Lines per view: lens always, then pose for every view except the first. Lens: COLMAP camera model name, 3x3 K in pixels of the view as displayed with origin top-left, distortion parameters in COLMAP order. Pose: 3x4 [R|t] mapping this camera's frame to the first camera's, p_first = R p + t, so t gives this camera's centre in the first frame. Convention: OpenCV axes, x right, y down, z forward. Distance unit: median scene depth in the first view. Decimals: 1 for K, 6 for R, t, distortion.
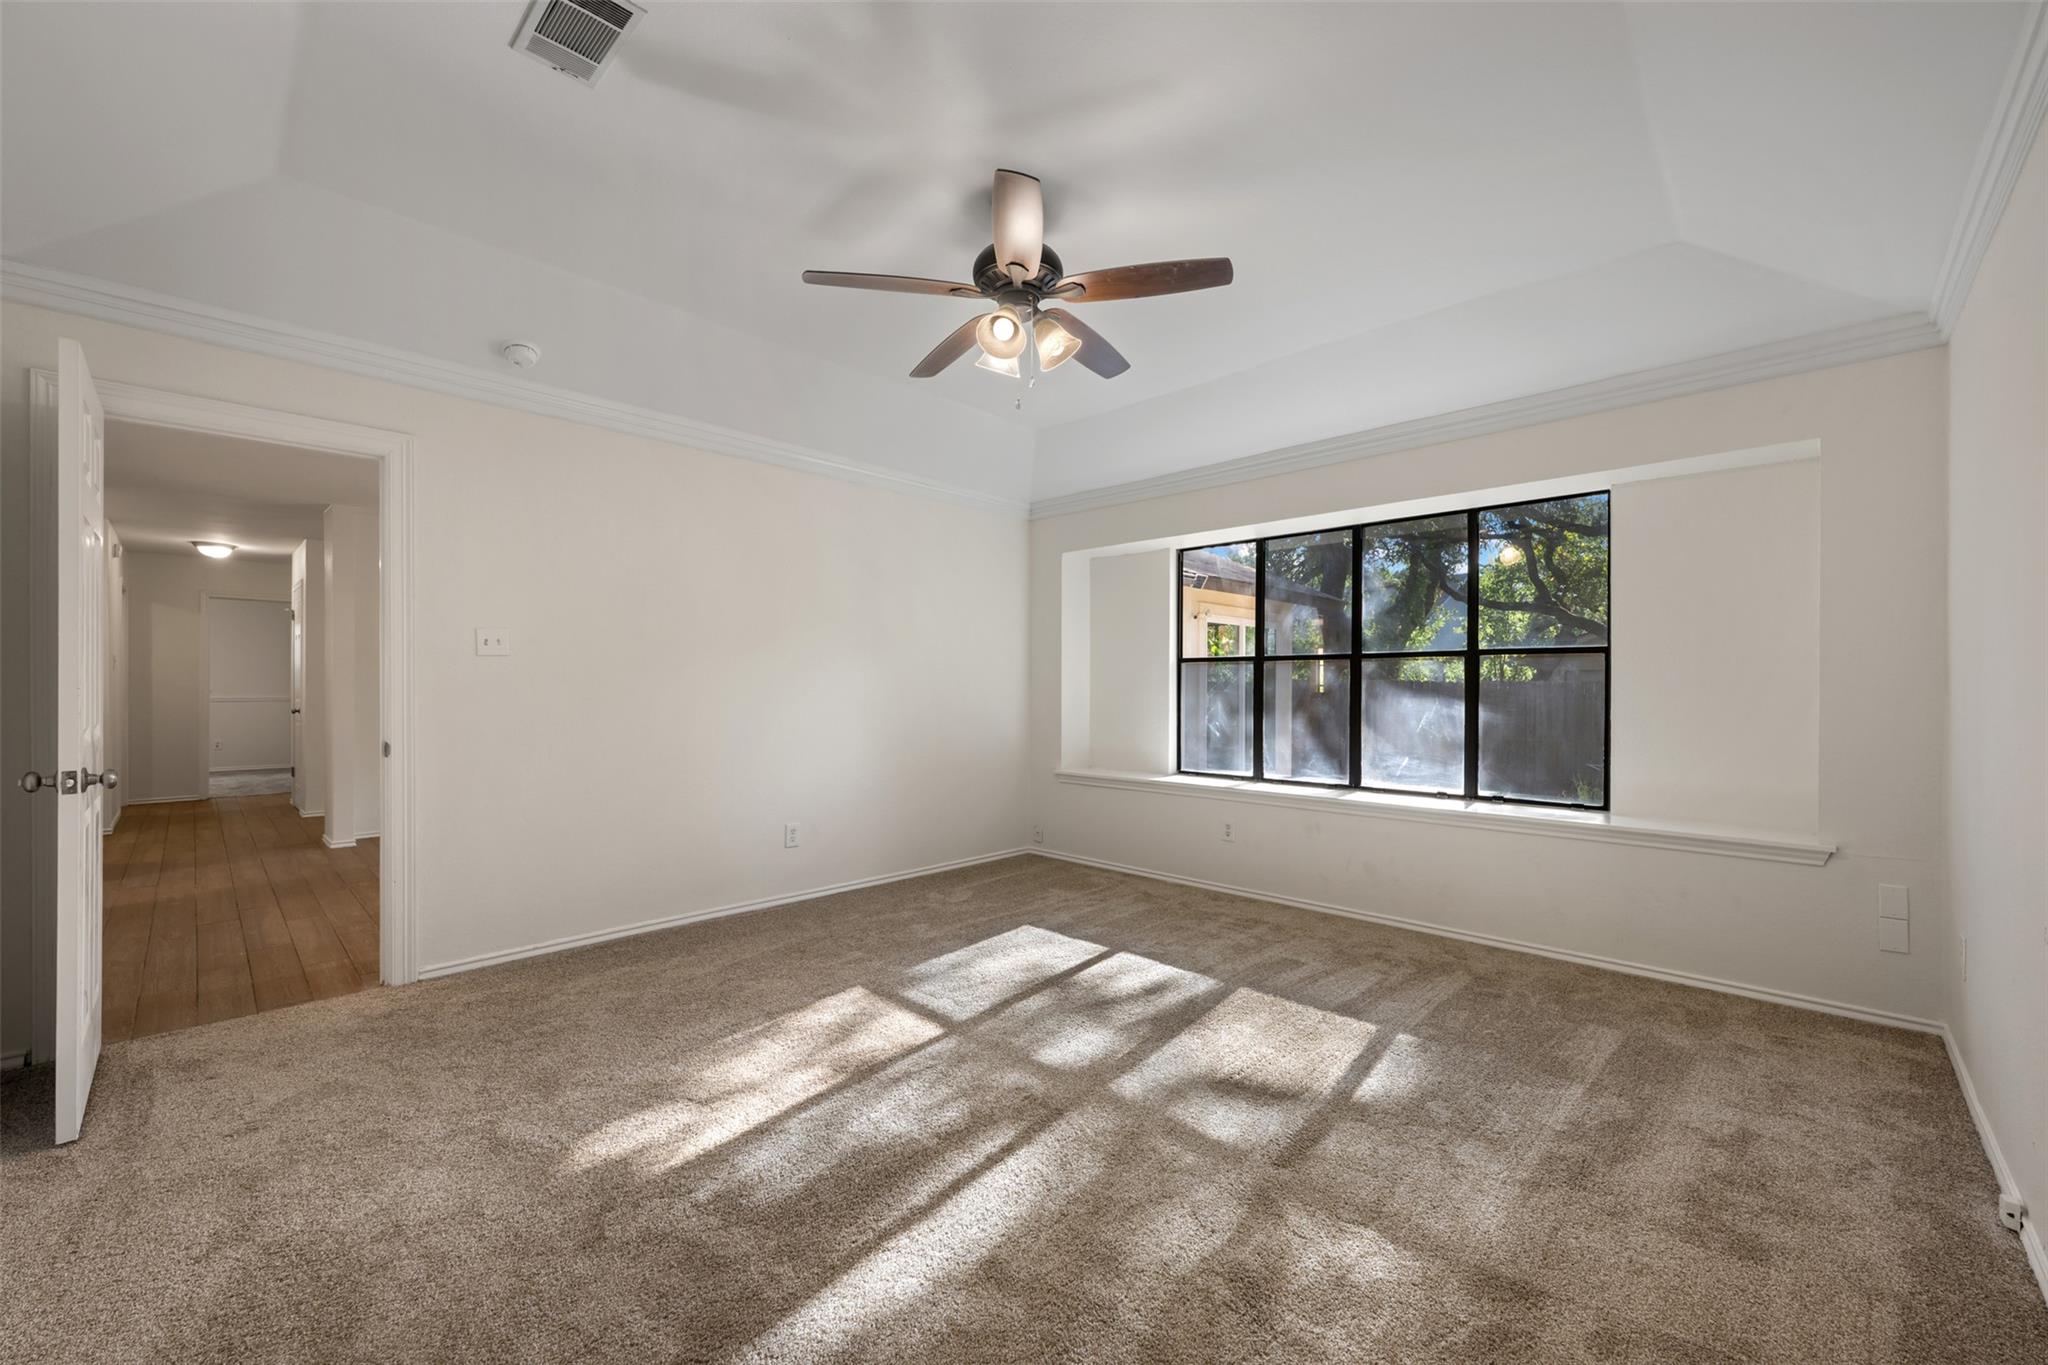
lens RADIAL K [[814.4, 0, 1036.5], [0, 814.4, 674.6], [0, 0, 1]] dist [-0.001159, -0.000521]
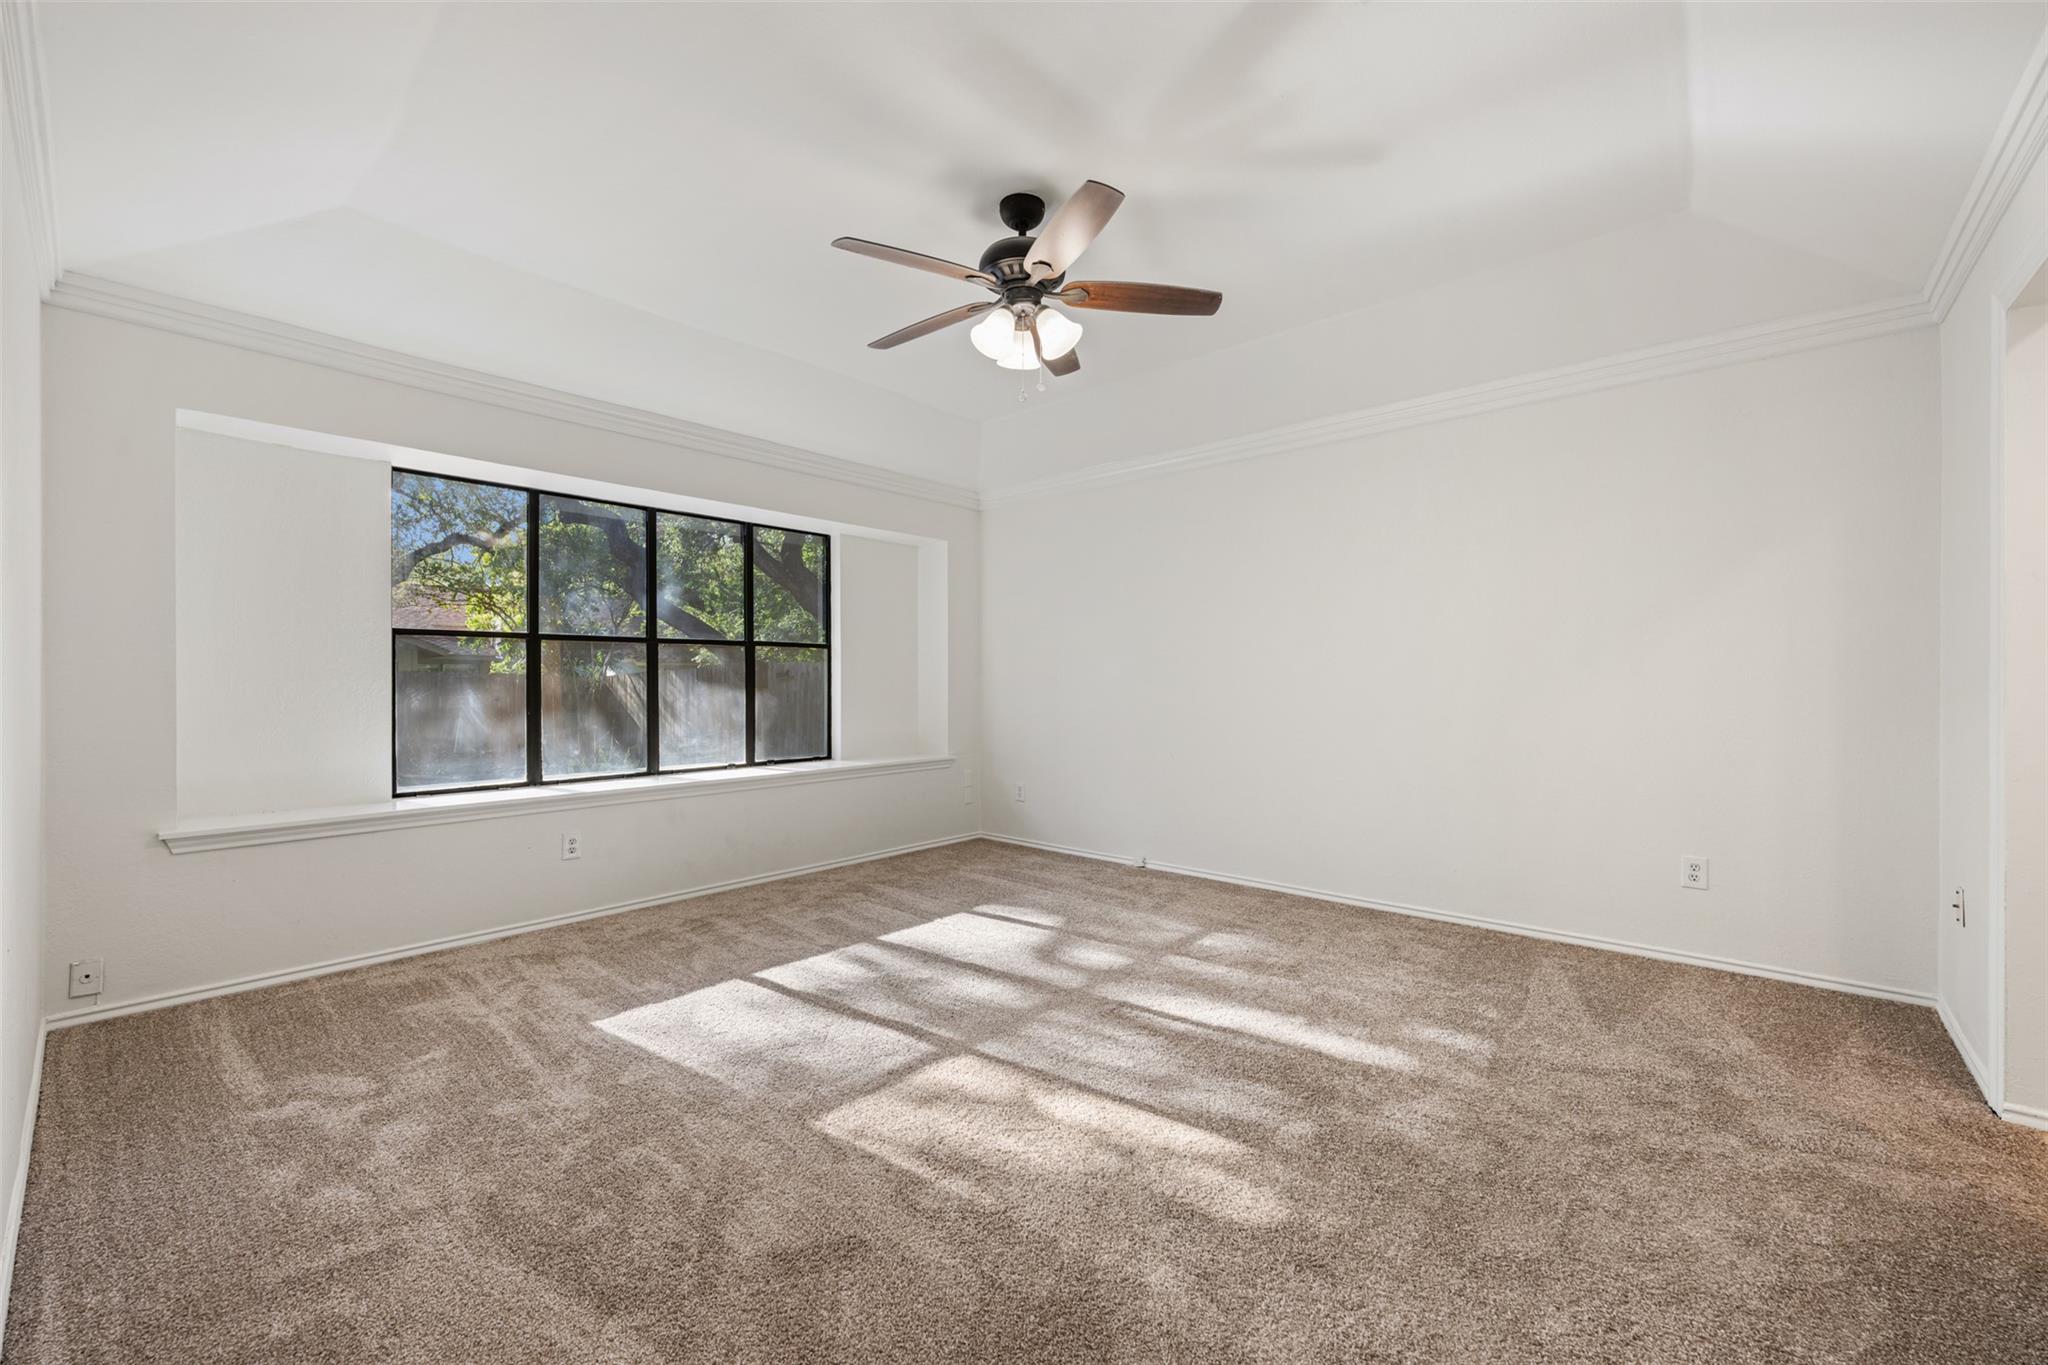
lens RADIAL K [[814.4, 0, 1035.7], [0, 814.4, 683.9], [0, 0, 1]] dist [-0.001159, -0.000521]
pose [[-0.052734, -0.011554, 0.998542, -0.671413], [-0.015484, 0.999822, 0.010751, 0.014019], [-0.998489, -0.014894, -0.052904, 0.649102]]
